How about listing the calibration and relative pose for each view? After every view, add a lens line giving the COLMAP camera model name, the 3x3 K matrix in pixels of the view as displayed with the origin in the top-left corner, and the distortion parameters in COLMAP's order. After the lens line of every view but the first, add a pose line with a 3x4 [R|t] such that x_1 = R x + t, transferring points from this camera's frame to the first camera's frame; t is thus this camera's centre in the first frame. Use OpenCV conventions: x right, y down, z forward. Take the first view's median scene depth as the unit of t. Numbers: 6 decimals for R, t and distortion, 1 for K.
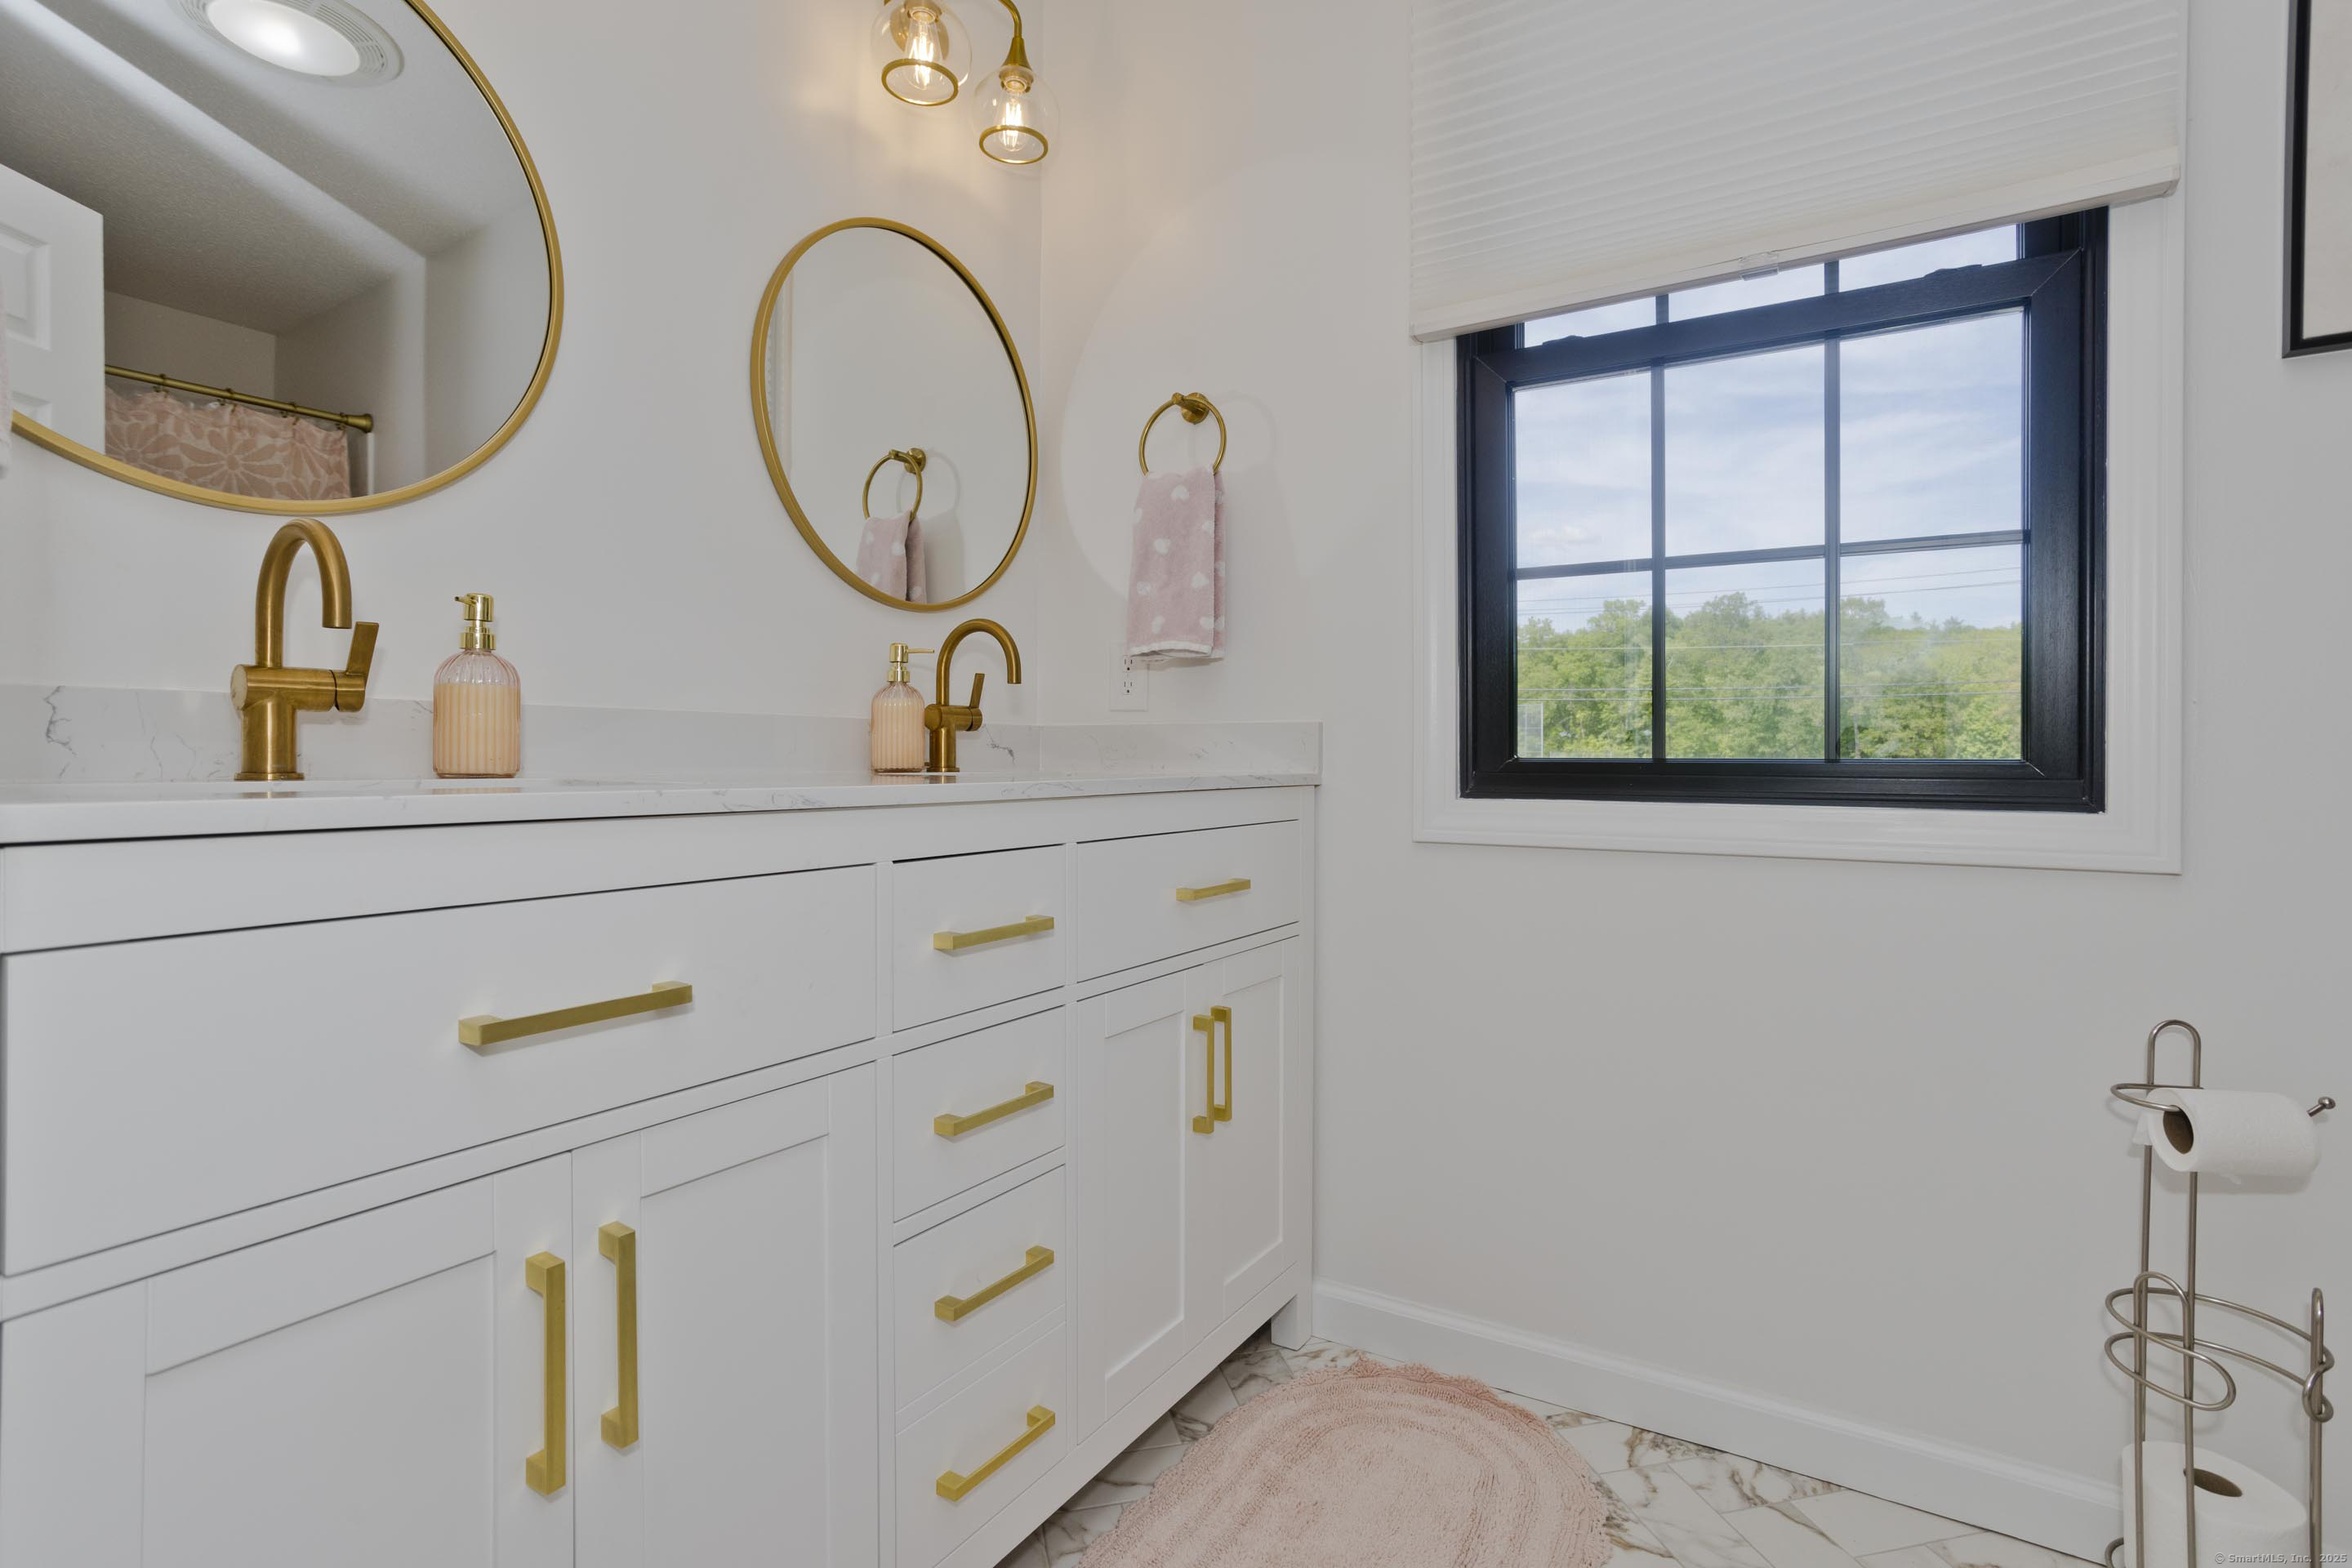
lens RADIAL K [[1162.2, 0, 1178.8], [0, 1162.2, 732.9], [0, 0, 1]] dist [0.000166, 0.025194]
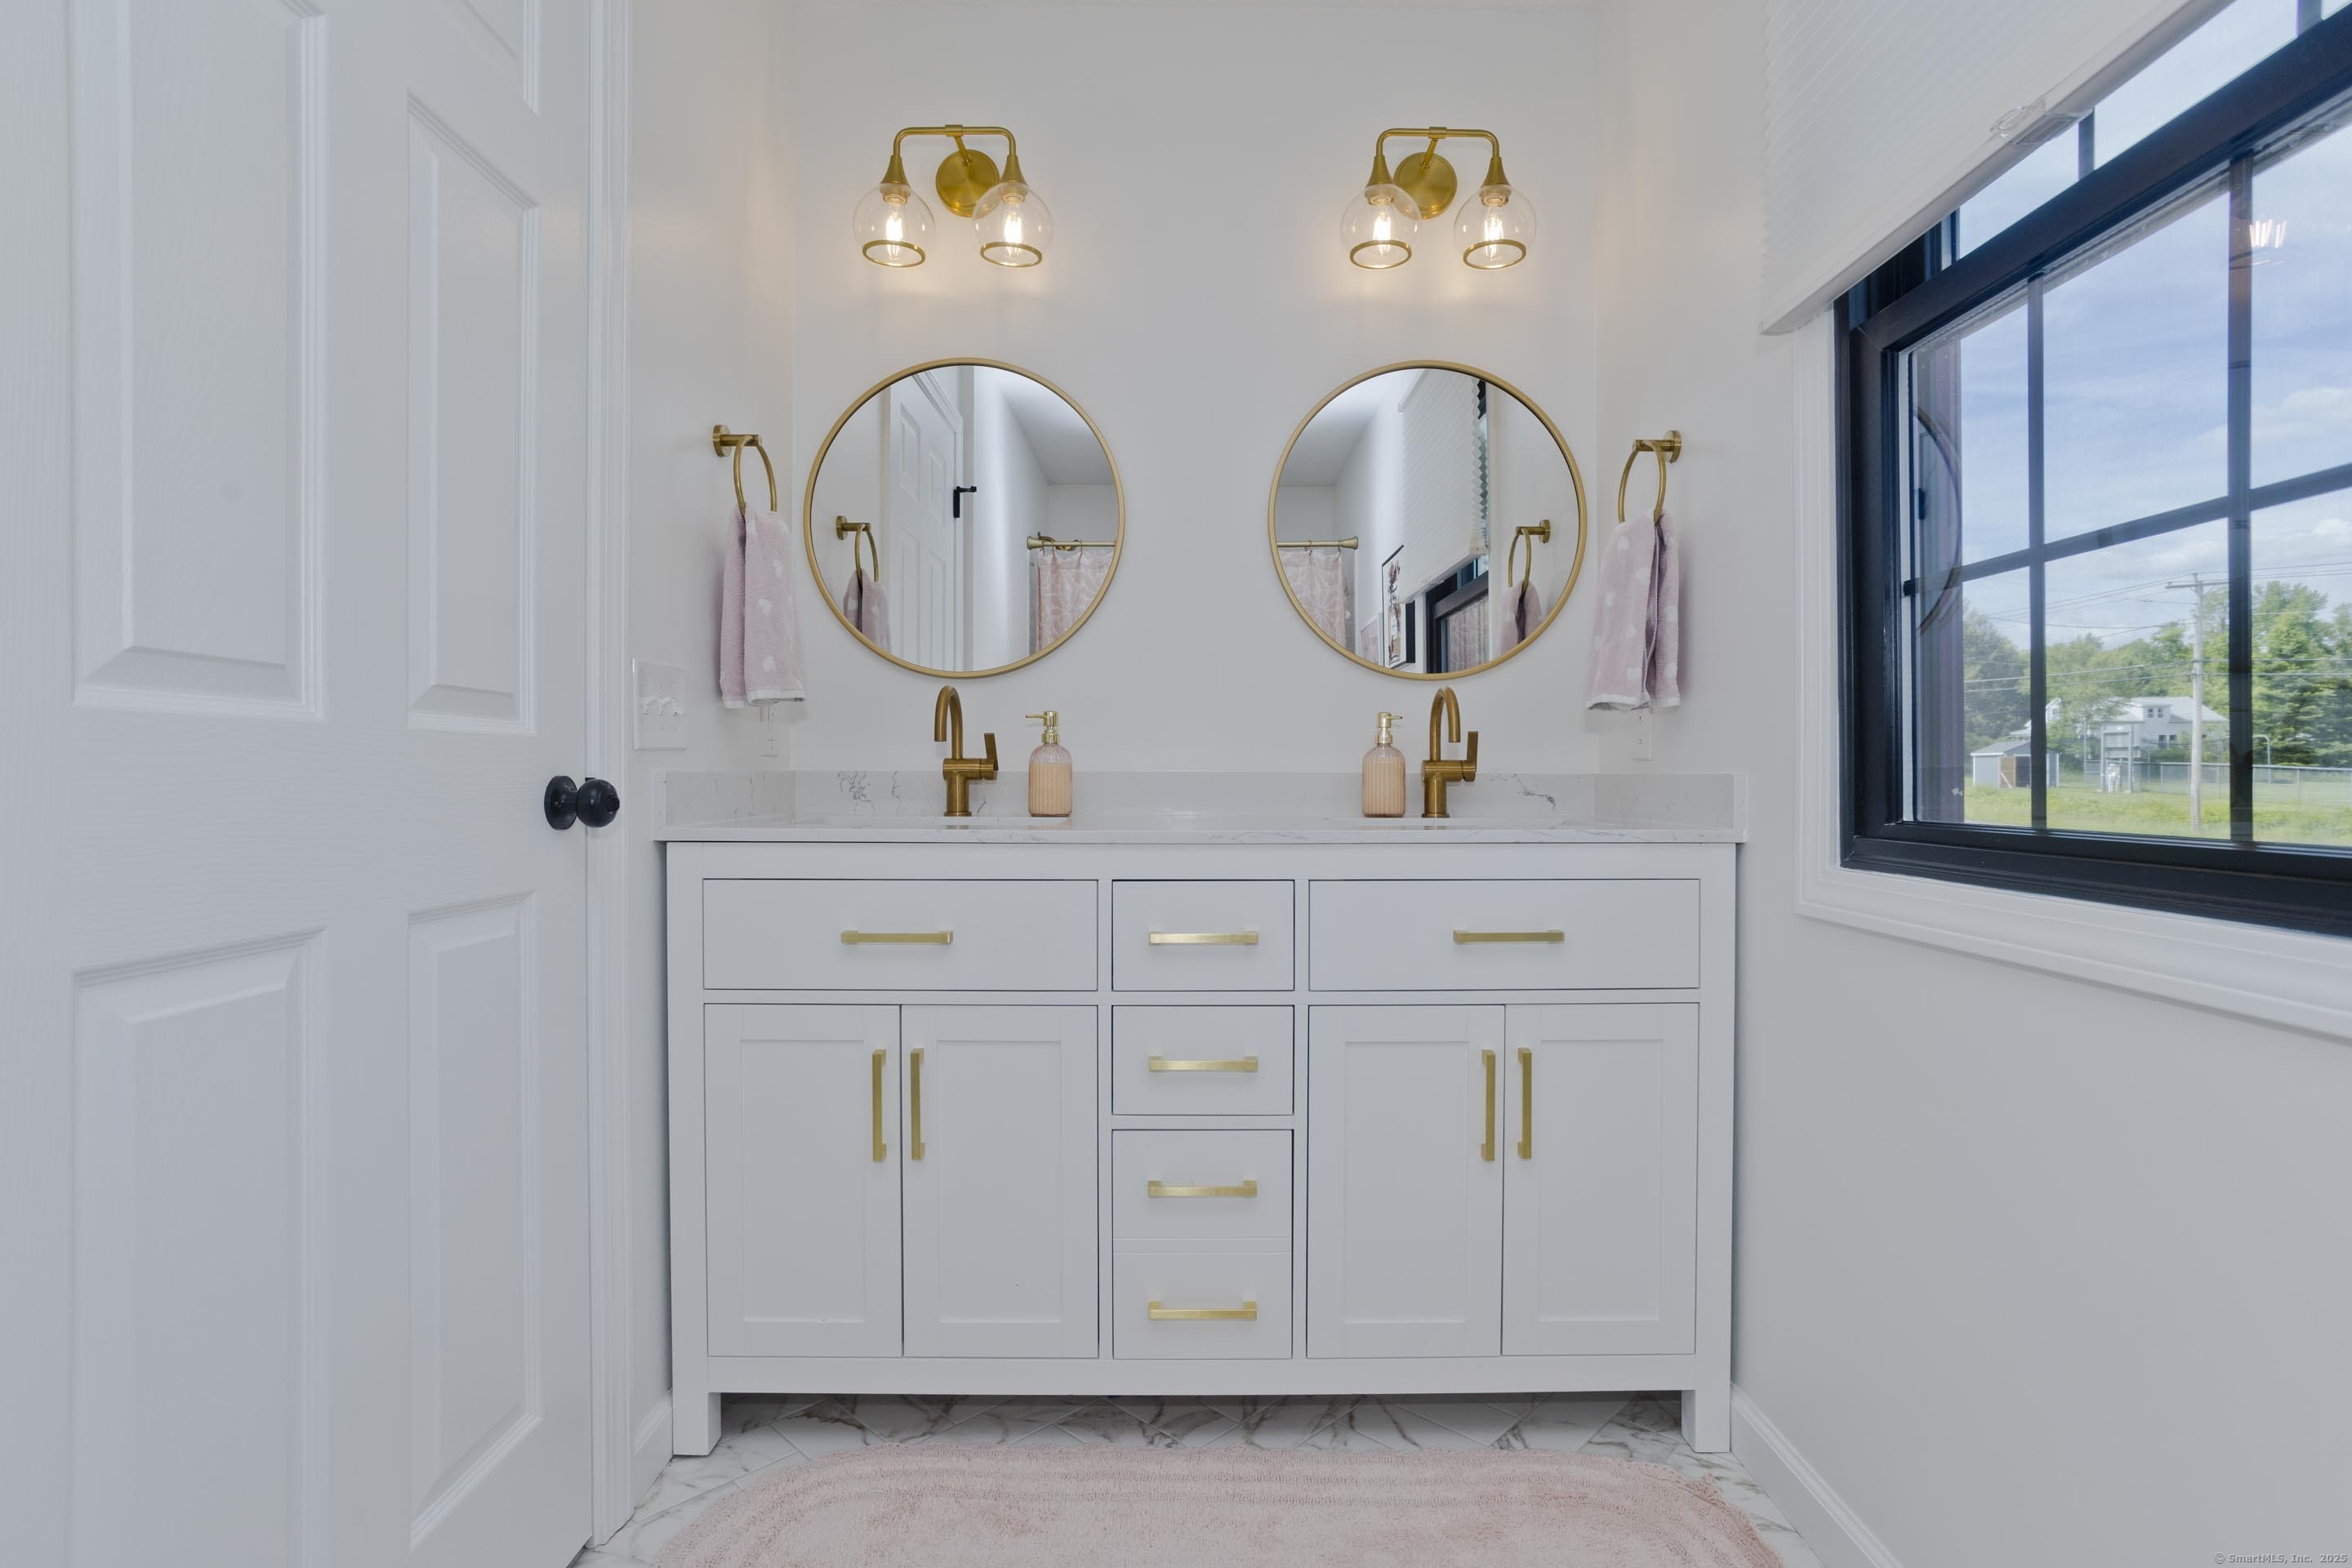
lens RADIAL K [[1170.6, 0, 1183.3], [0, 1170.6, 730.9], [0, 0, 1]] dist [-0.035873, 0.025911]
pose [[0.515410, -0.033728, -0.856280, 0.762268], [0.017443, 0.999431, -0.028868, -0.026747], [0.856766, -0.000057, 0.515705, 0.194501]]
